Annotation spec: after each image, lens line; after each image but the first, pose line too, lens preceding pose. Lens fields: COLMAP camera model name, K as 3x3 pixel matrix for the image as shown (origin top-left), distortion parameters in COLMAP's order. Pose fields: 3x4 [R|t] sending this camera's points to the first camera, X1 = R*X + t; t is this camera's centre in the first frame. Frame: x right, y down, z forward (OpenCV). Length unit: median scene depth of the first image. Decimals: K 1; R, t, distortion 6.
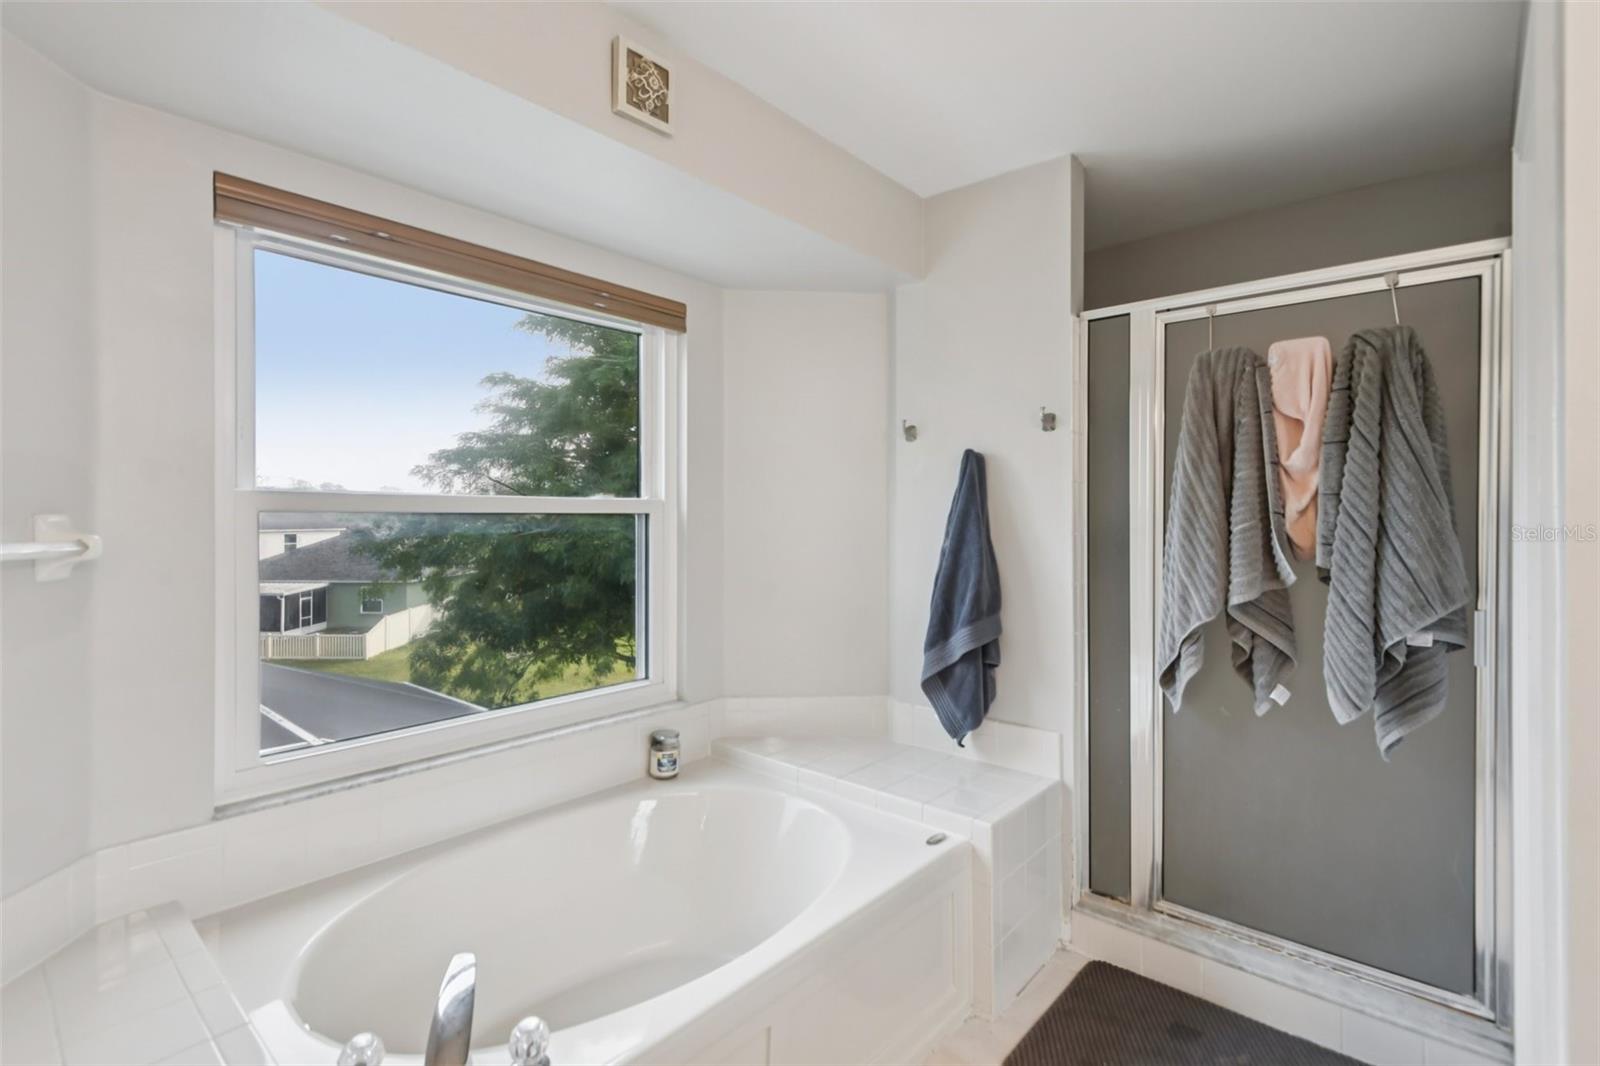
lens RADIAL K [[749.7, 0, 795.8], [0, 749.7, 520.6], [0, 0, 1]] dist [0.007613, -0.004037]
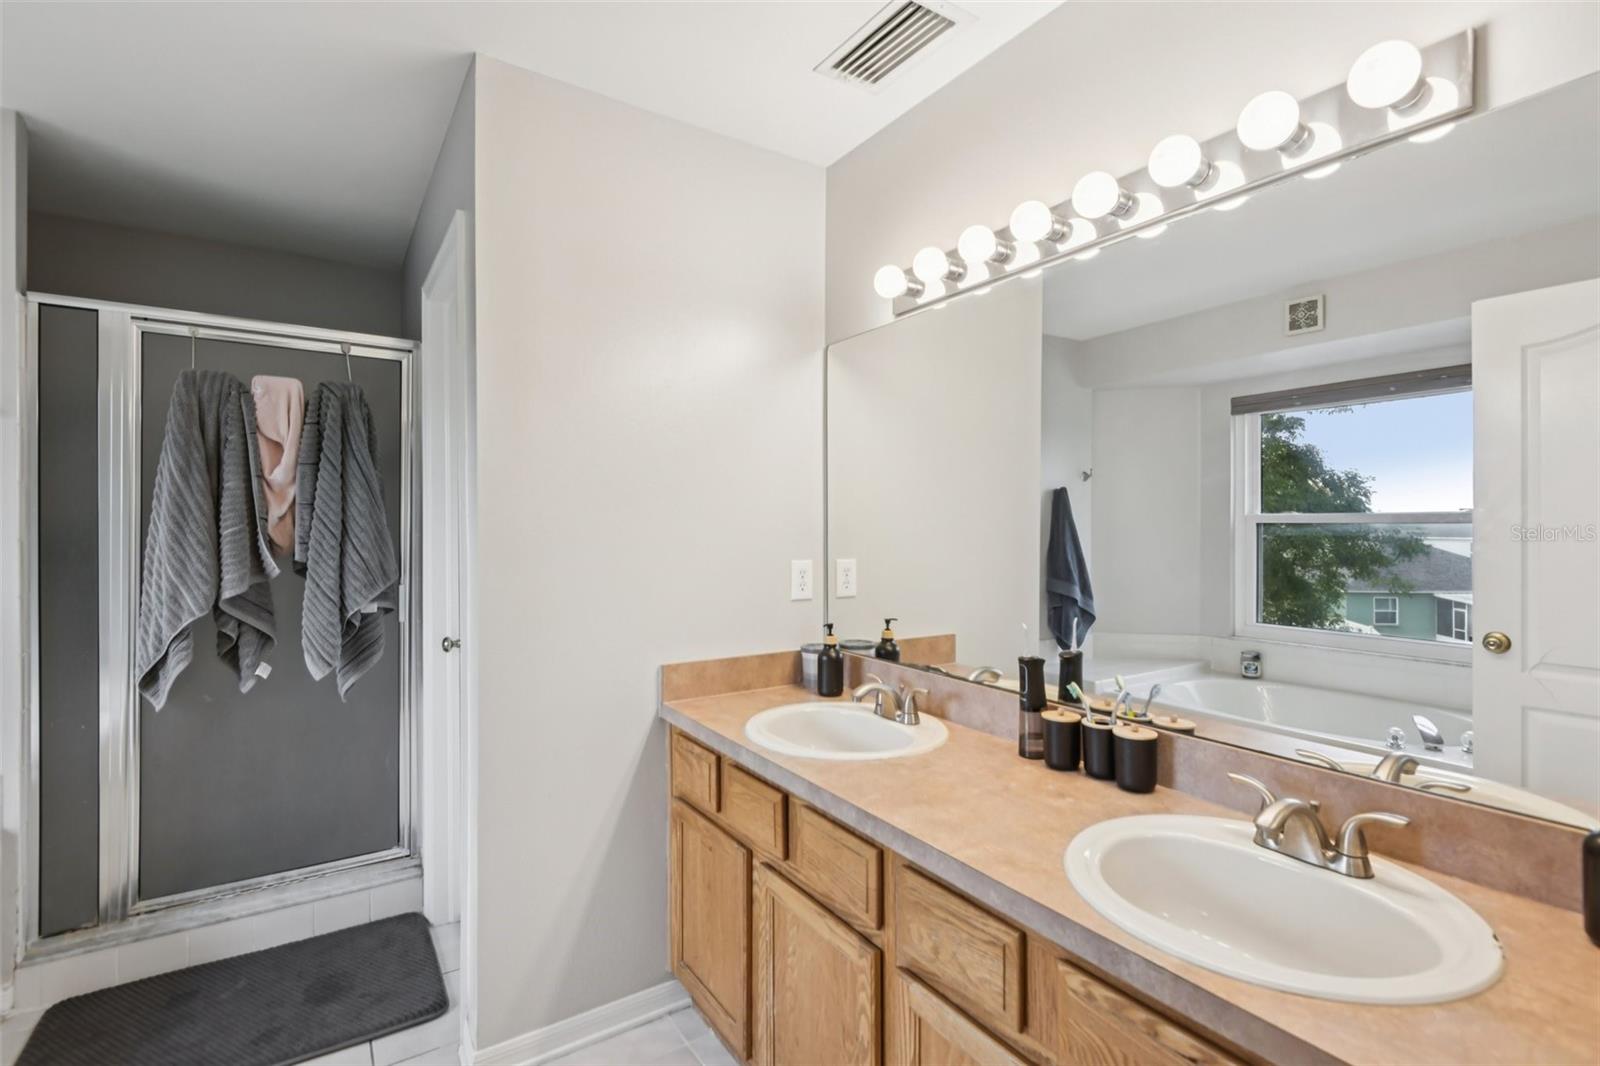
lens RADIAL K [[749.7, 0, 796.7], [0, 749.7, 527.4], [0, 0, 1]] dist [0.007613, -0.004037]
pose [[0.262524, -0.002798, 0.964921, -0.292519], [0.005037, 0.999986, 0.001530, 0.006576], [-0.964912, 0.004459, 0.262535, -0.137025]]
